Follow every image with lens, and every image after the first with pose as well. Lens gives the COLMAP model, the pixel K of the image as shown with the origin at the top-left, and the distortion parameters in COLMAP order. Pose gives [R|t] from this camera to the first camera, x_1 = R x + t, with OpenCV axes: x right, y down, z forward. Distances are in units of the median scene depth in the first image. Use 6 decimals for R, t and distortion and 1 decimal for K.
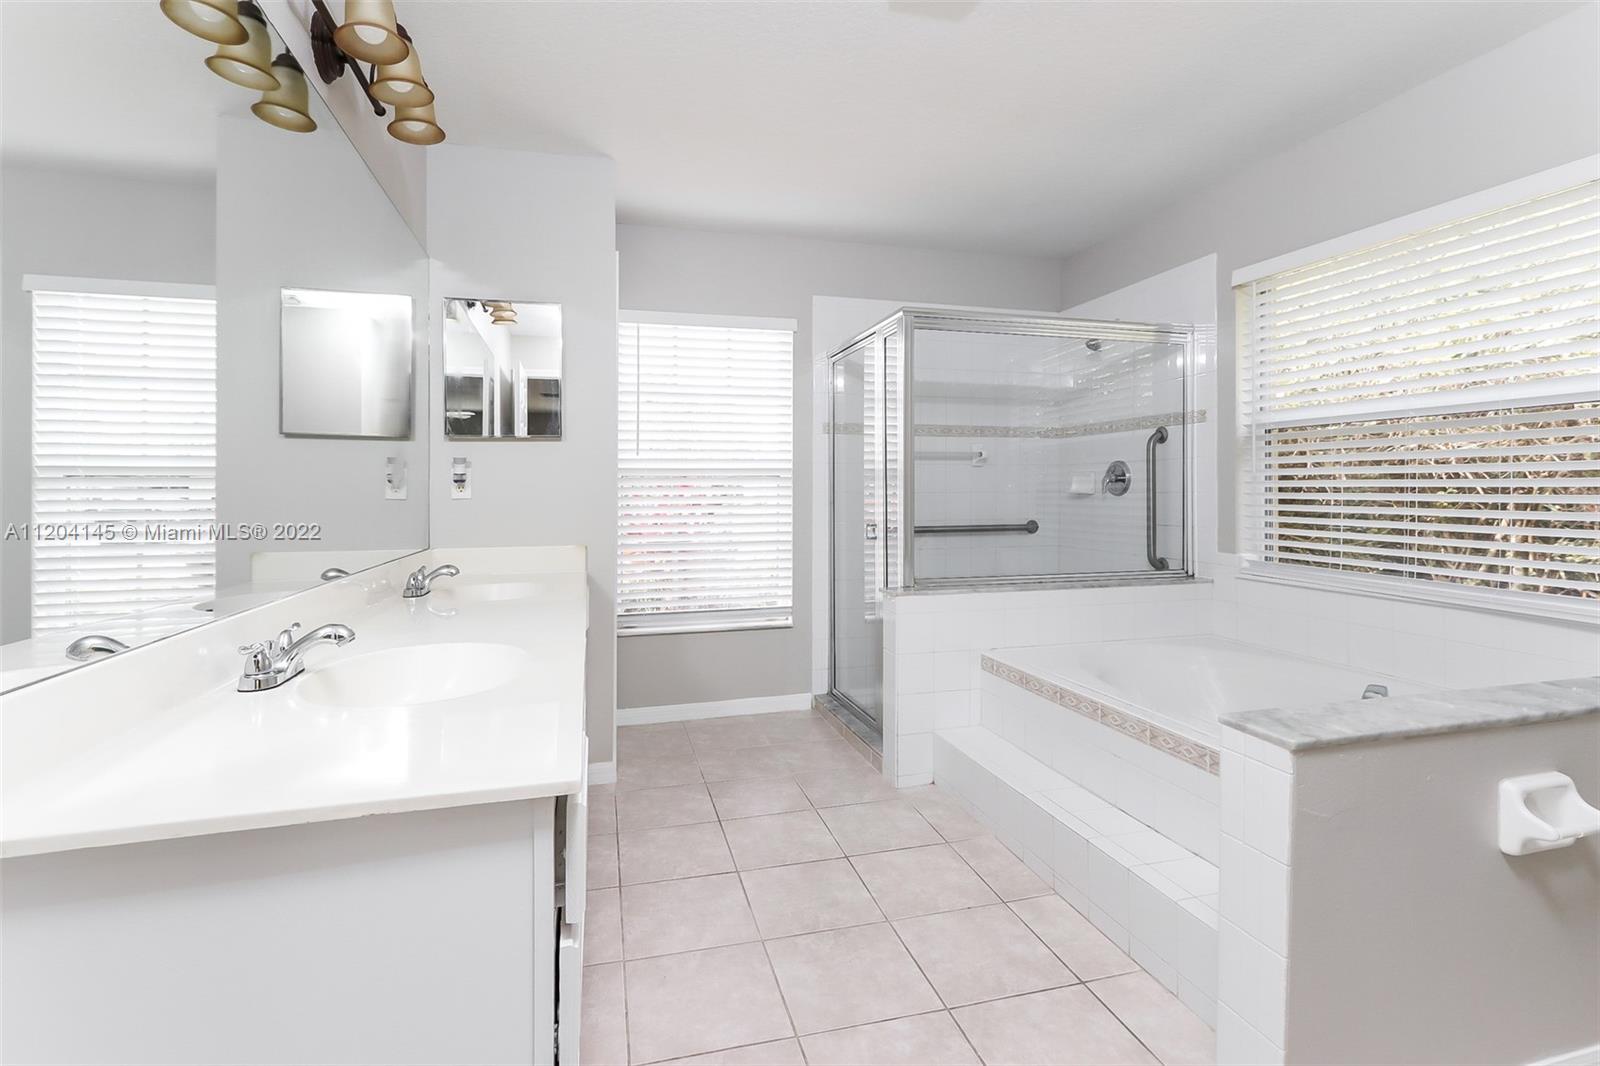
lens RADIAL K [[736.4, 0, 793.6], [0, 736.4, 500.0], [0, 0, 1]] dist [0.000327, -0.000068]
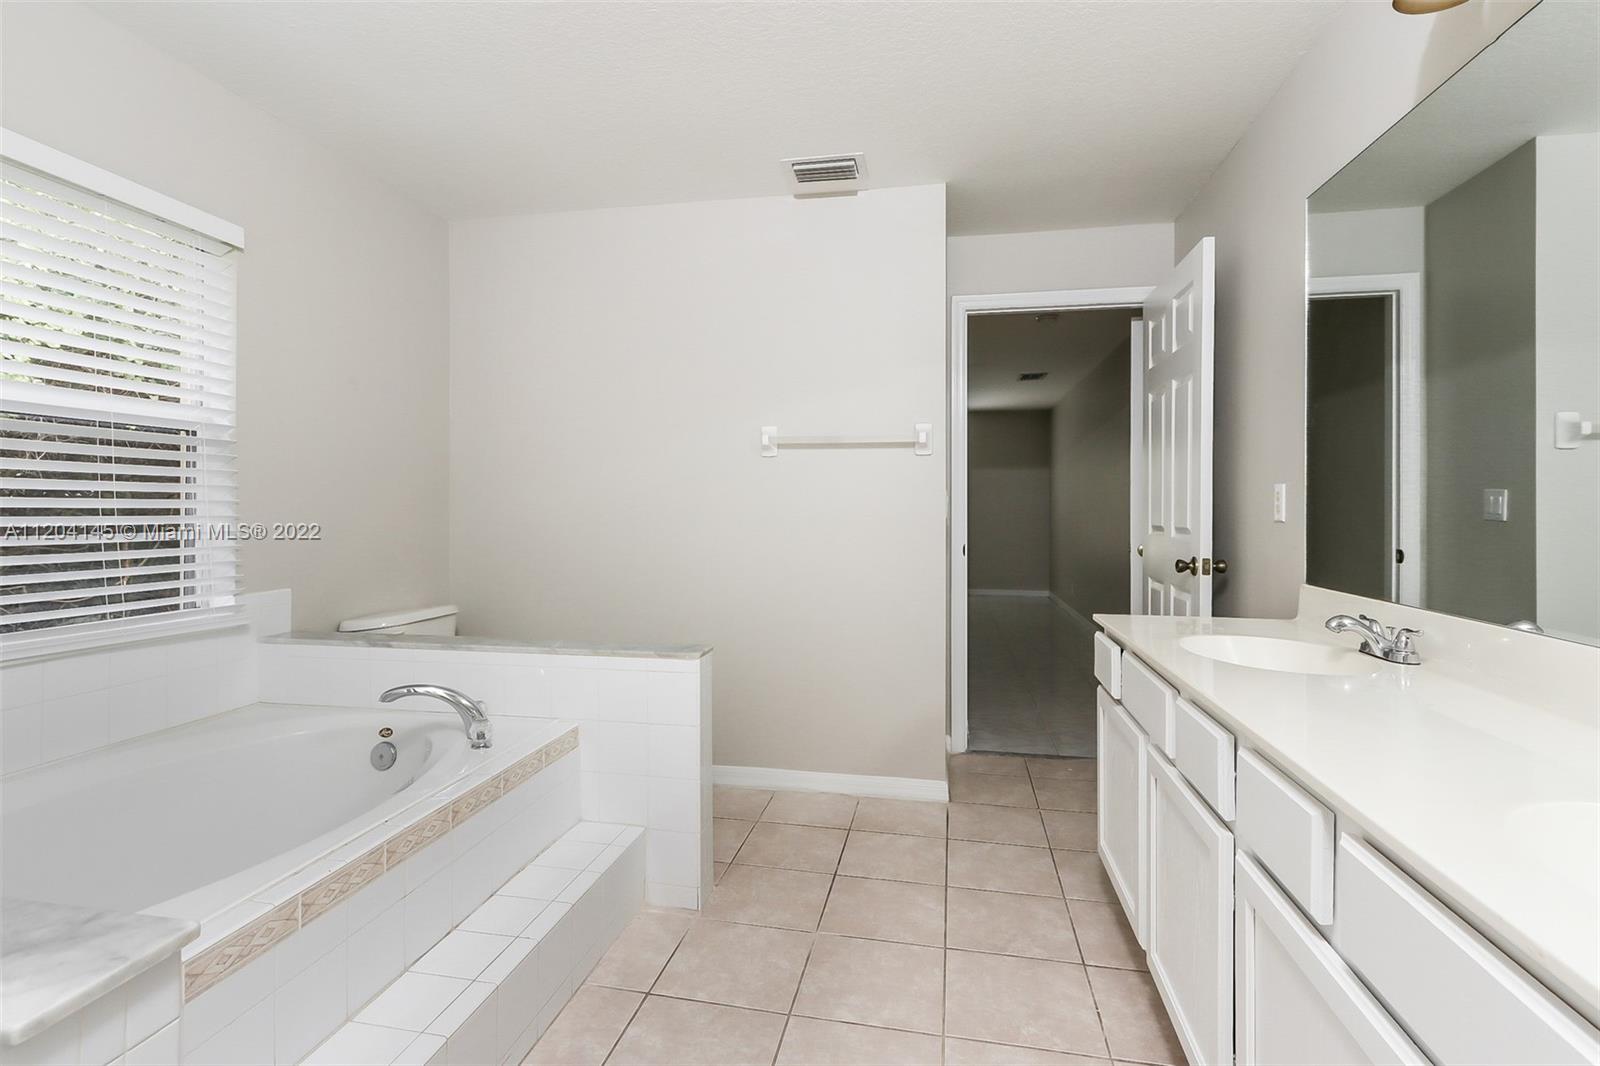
lens RADIAL K [[736.4, 0, 793.6], [0, 736.4, 500.0], [0, 0, 1]] dist [0.000327, -0.000068]
pose [[-0.891529, 0.002471, 0.452957, -0.238379], [0.001953, 0.999997, -0.001612, -0.027826], [-0.452959, -0.000553, -0.891531, 1.709884]]
